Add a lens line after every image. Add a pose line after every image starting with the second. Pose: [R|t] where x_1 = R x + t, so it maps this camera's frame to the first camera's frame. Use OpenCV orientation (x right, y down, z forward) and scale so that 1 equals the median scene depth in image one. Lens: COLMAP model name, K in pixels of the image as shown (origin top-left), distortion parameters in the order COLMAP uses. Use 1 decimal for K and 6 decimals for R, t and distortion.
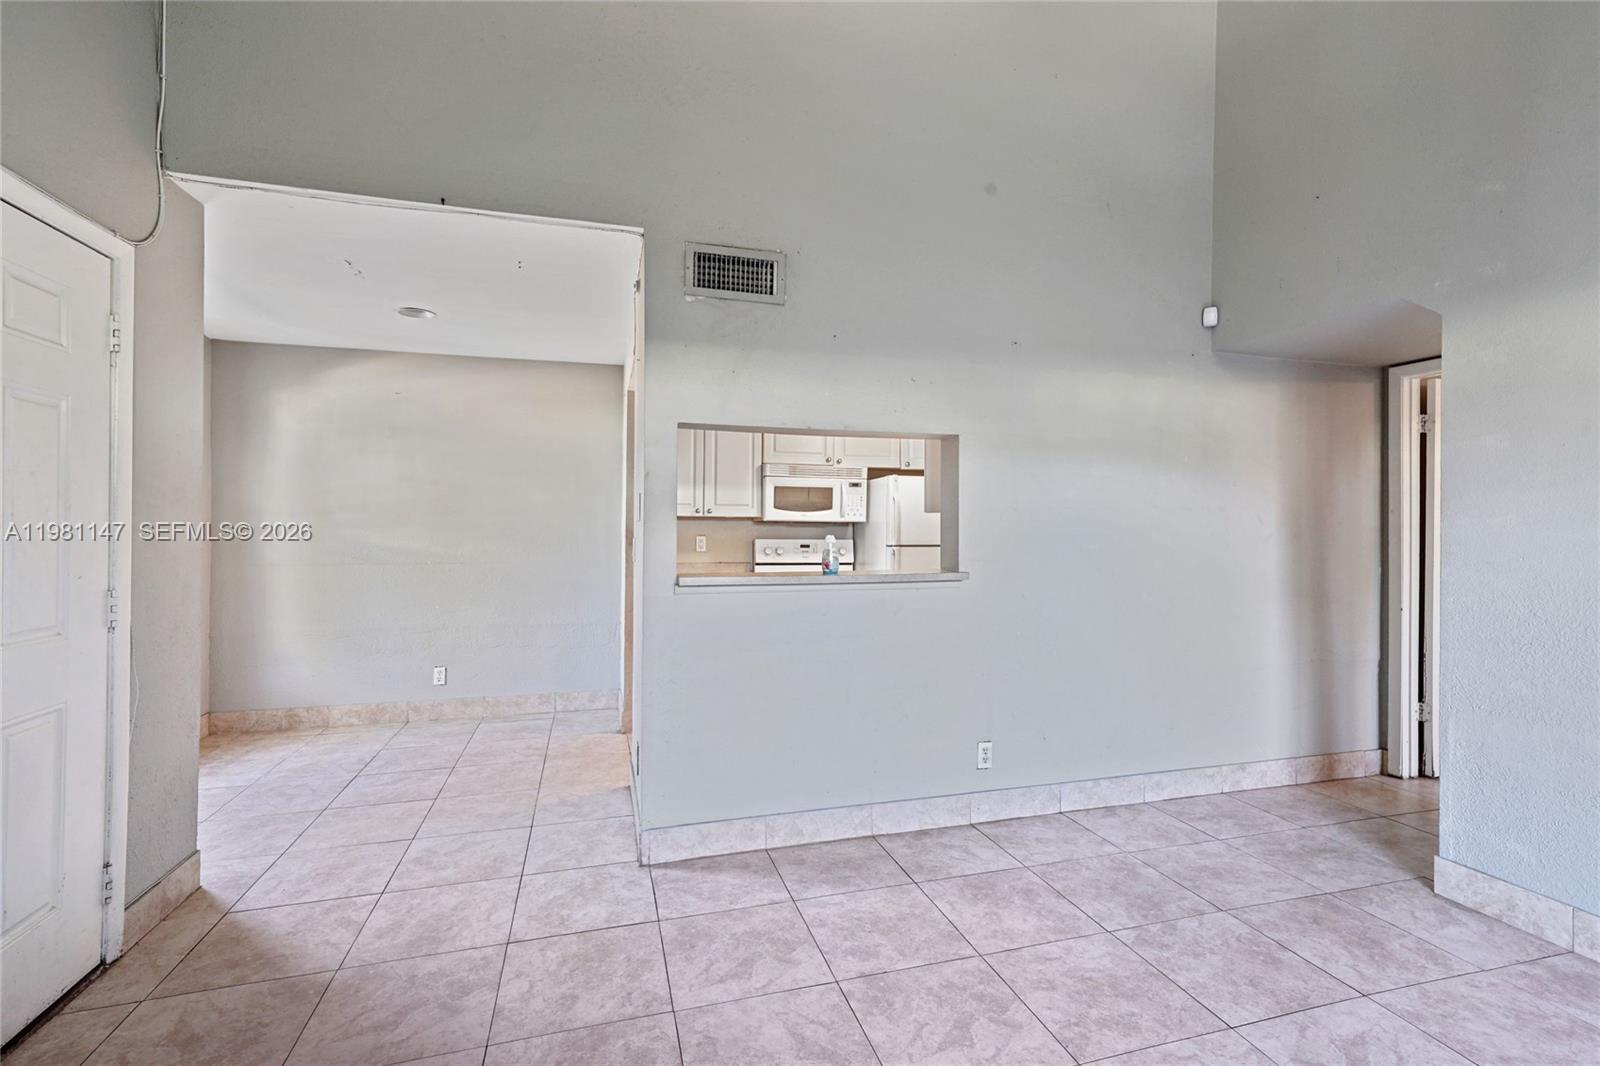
lens RADIAL K [[718.1, 0, 803.4], [0, 718.1, 528.3], [0, 0, 1]] dist [0.008334, 0.000539]
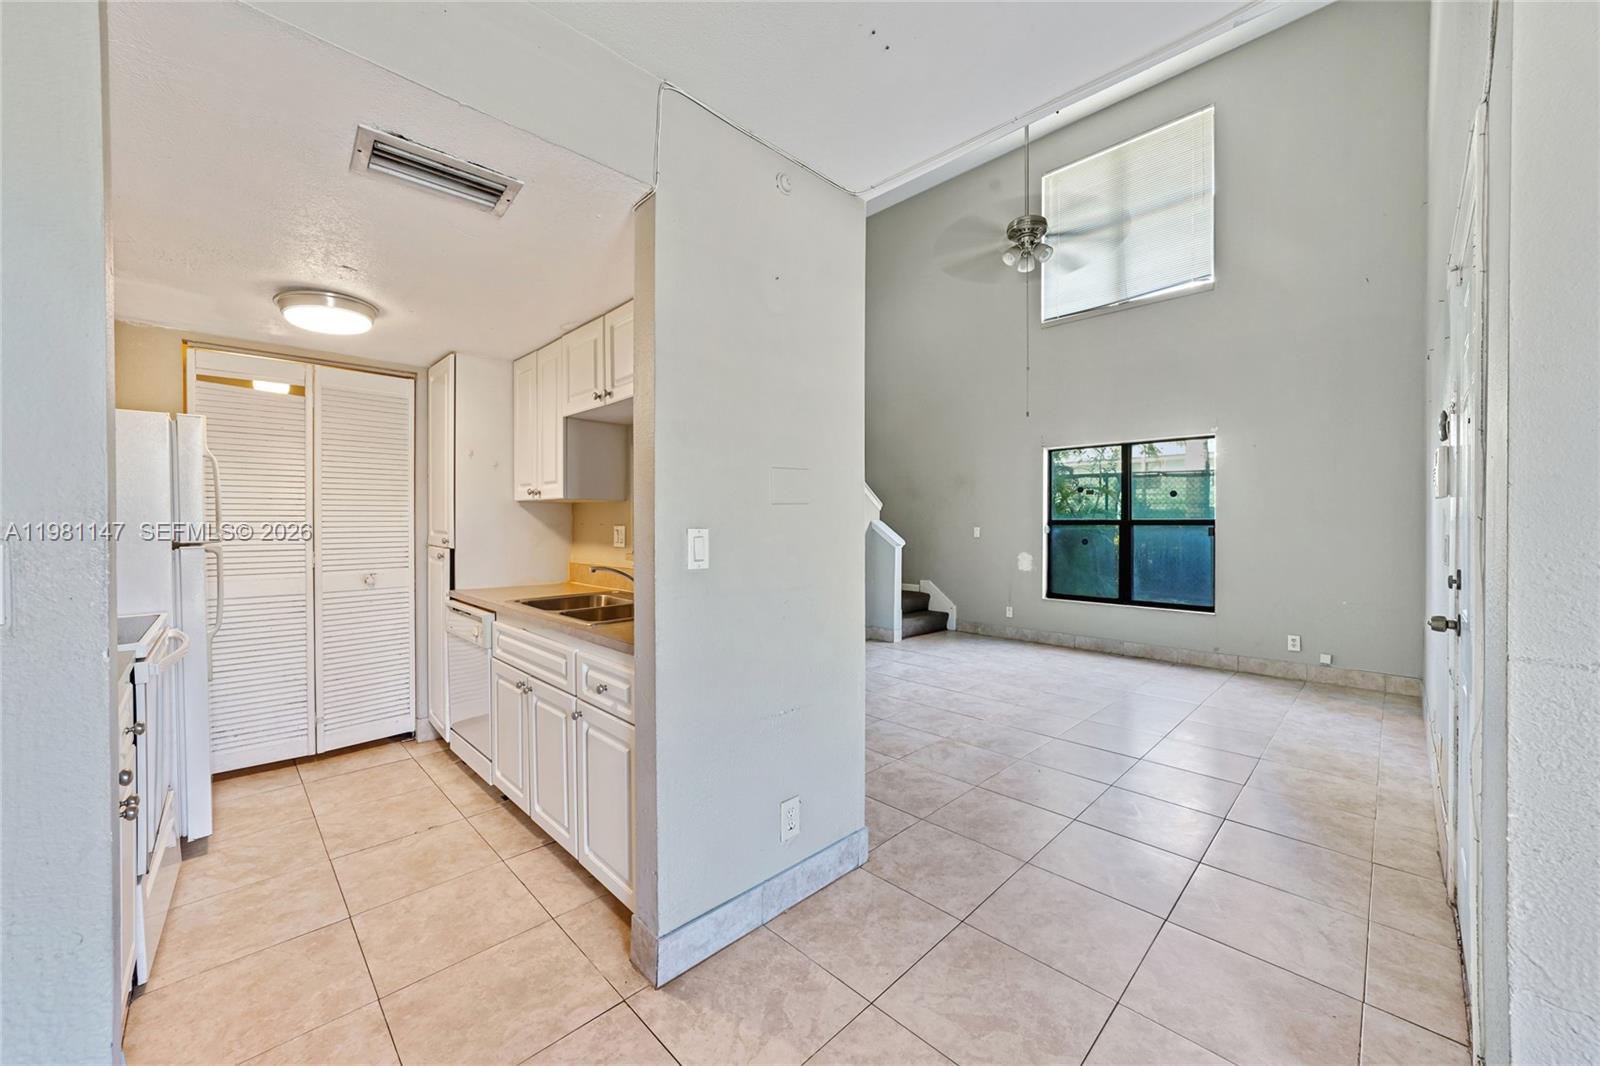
lens RADIAL K [[600.7, 0, 801.8], [0, 600.7, 528.3], [0, 0, 1]] dist [-0.013464, 0.004699]
pose [[-0.477306, -0.012039, 0.878655, -0.751450], [-0.004894, 0.999927, 0.011042, 0.007952], [-0.878724, 0.000971, -0.477330, 1.234078]]
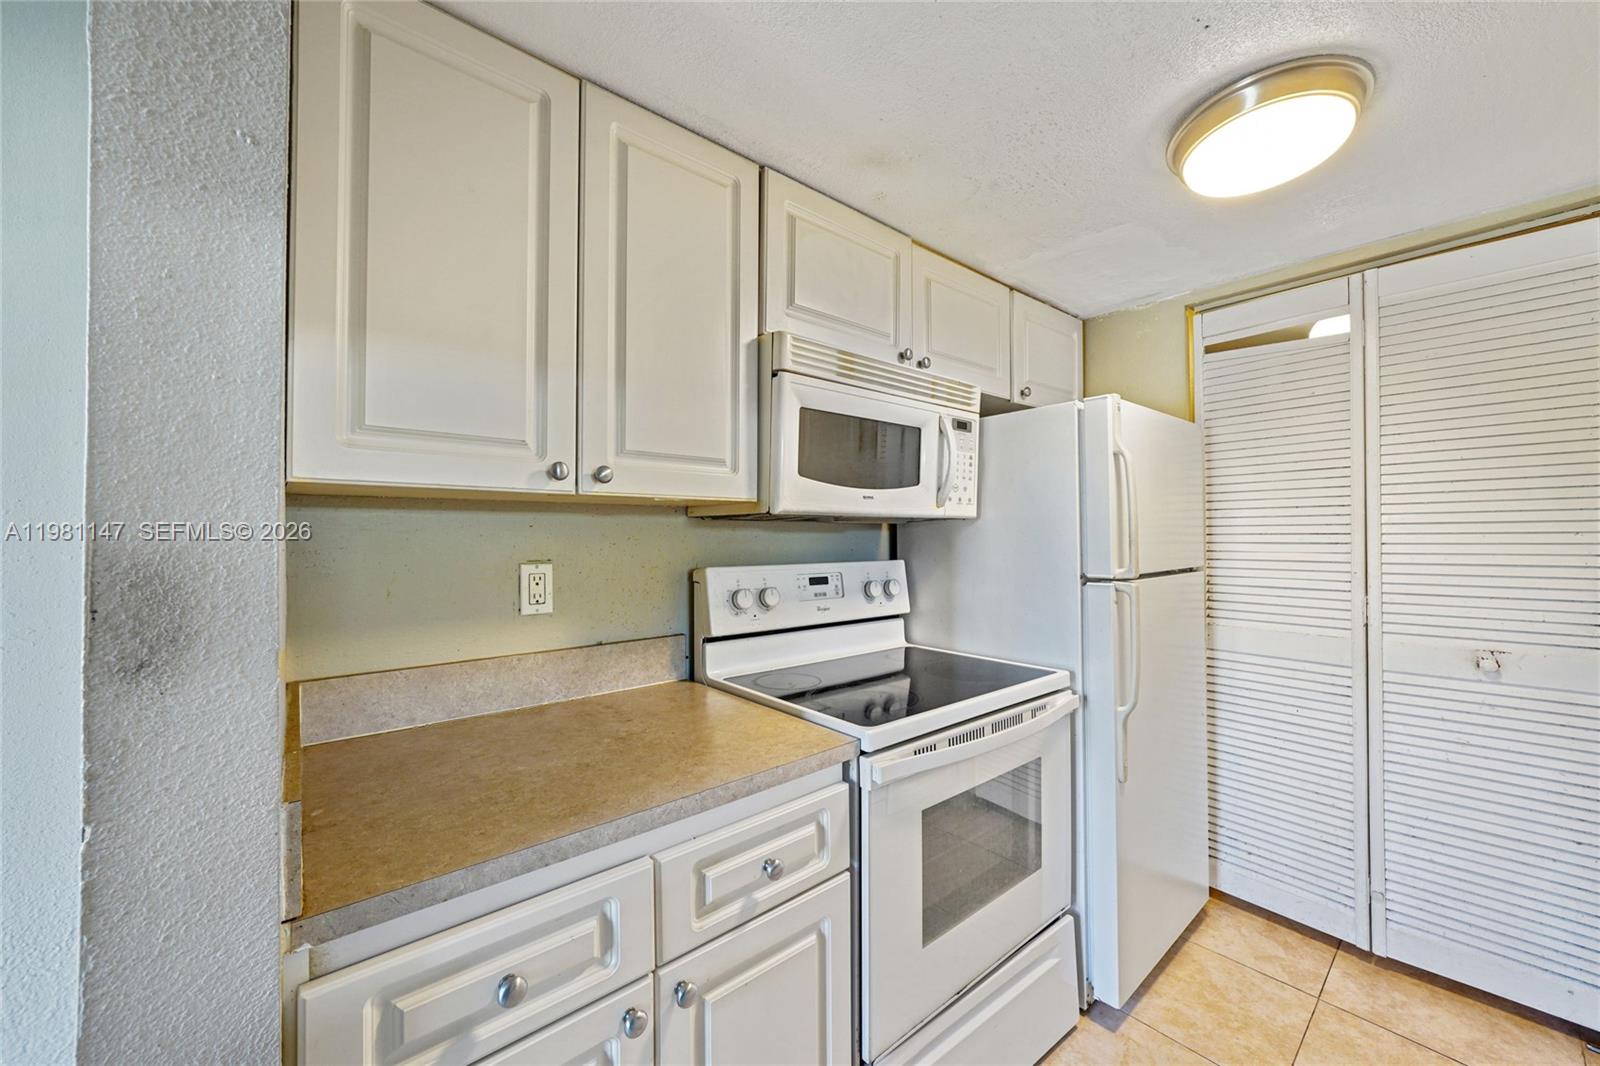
lens RADIAL K [[612.0, 0, 805.4], [0, 612.0, 530.1], [0, 0, 1]] dist [-0.013507, 0.006070]
pose [[0.907186, -0.006818, 0.420675, -0.242667], [0.008027, 0.999967, -0.001105, -0.004015], [-0.420653, 0.004379, 0.907211, 1.174259]]
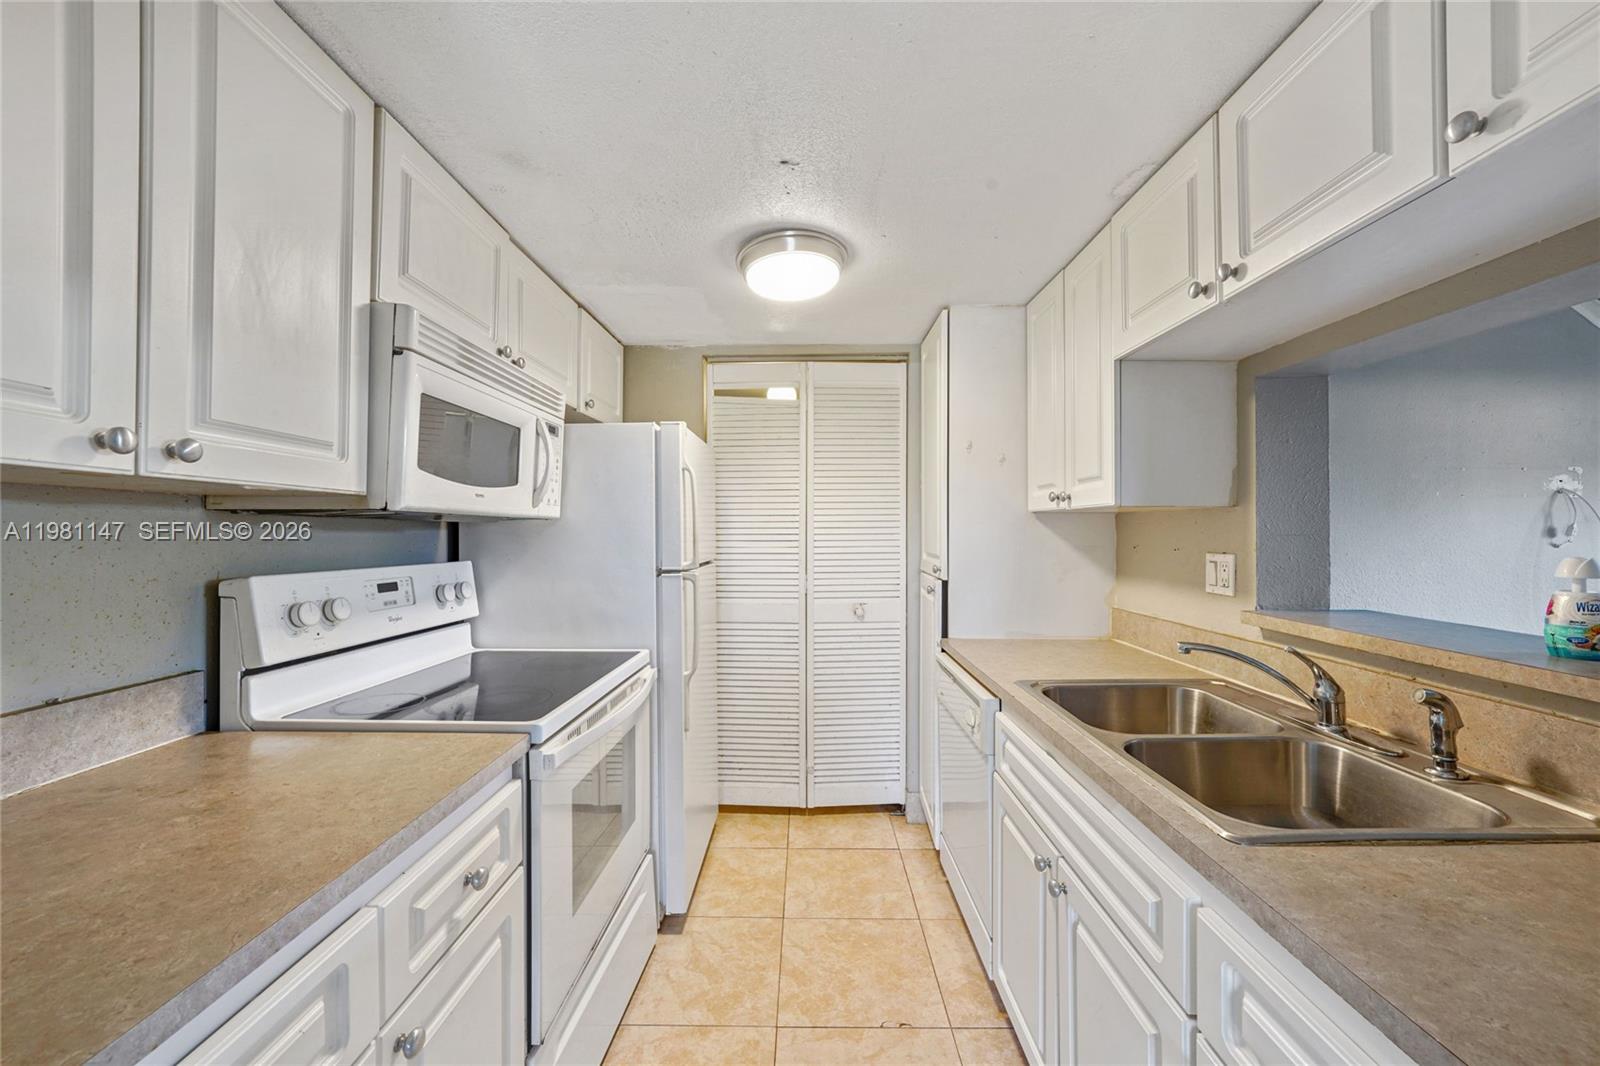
lens RADIAL K [[617.2, 0, 802.7], [0, 617.2, 528.7], [0, 0, 1]] dist [-0.016020, 0.007221]
pose [[0.286273, 0.000440, 0.958148, -0.368638], [-0.001319, 0.999999, -0.000065, -0.005023], [-0.958147, -0.001245, 0.286273, 1.222400]]
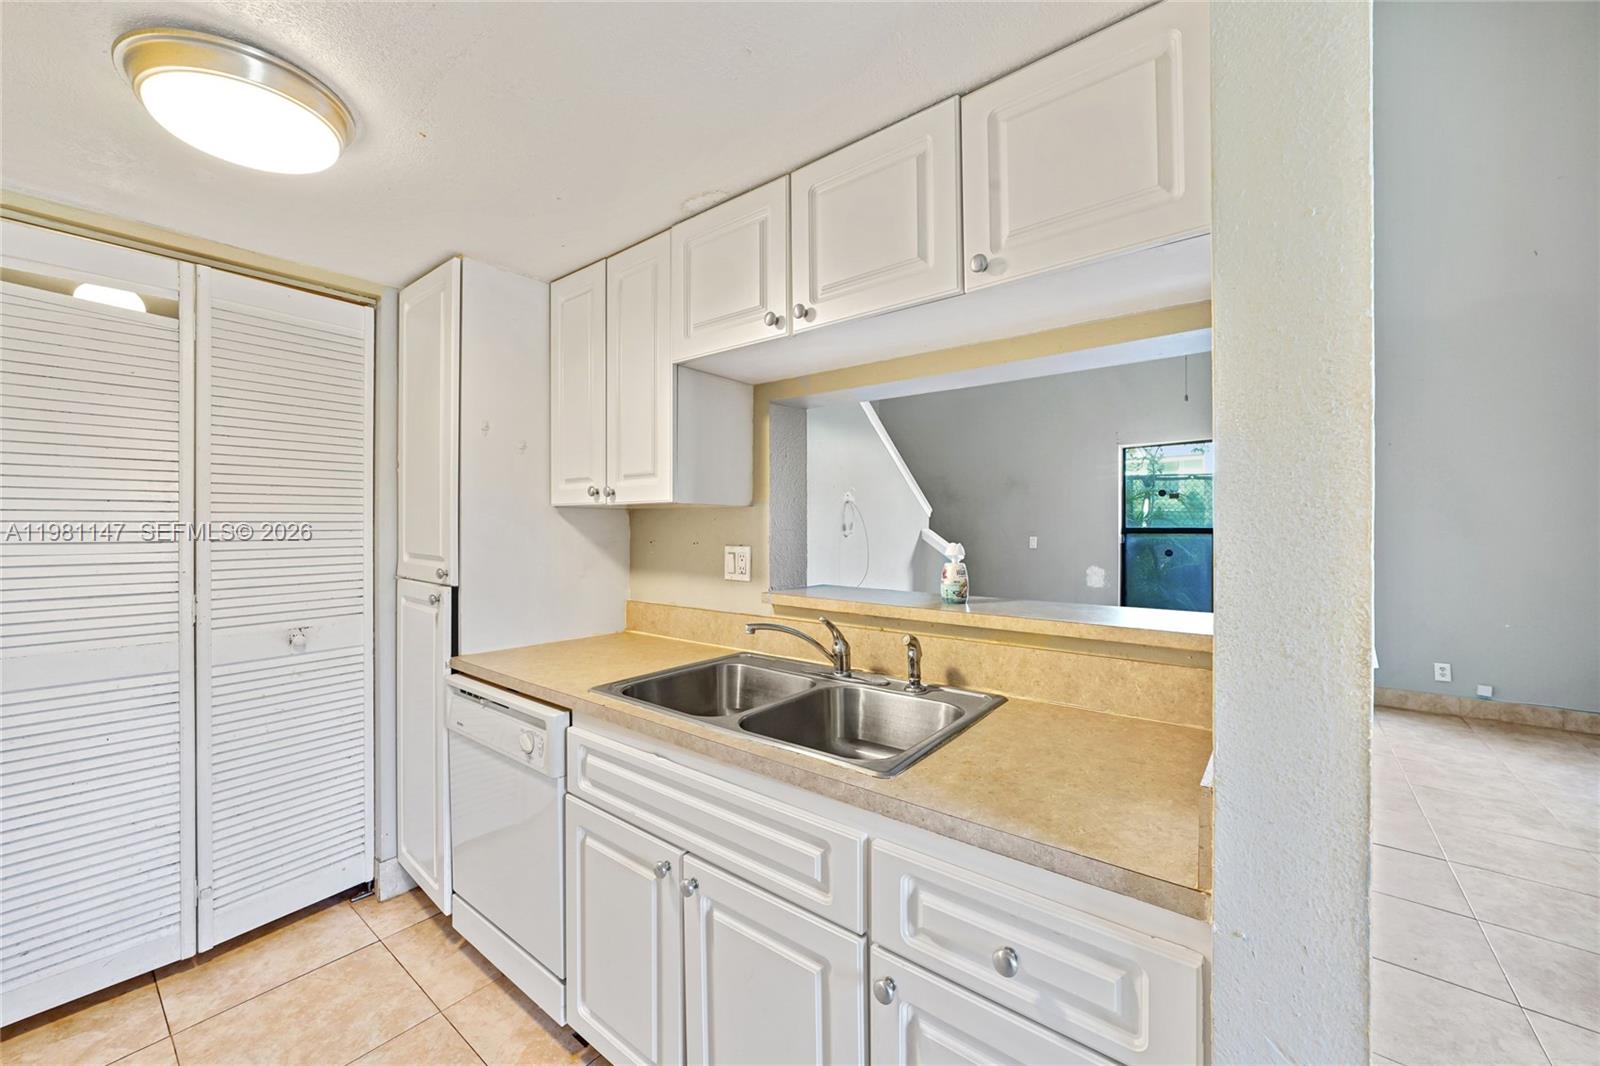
lens RADIAL K [[617.2, 0, 802.7], [0, 617.2, 528.7], [0, 0, 1]] dist [-0.016020, 0.007221]
pose [[-0.578956, -0.006403, 0.815334, -0.309273], [-0.004331, 0.999979, 0.004778, -0.004871], [-0.815348, -0.000764, -0.578971, 1.336860]]
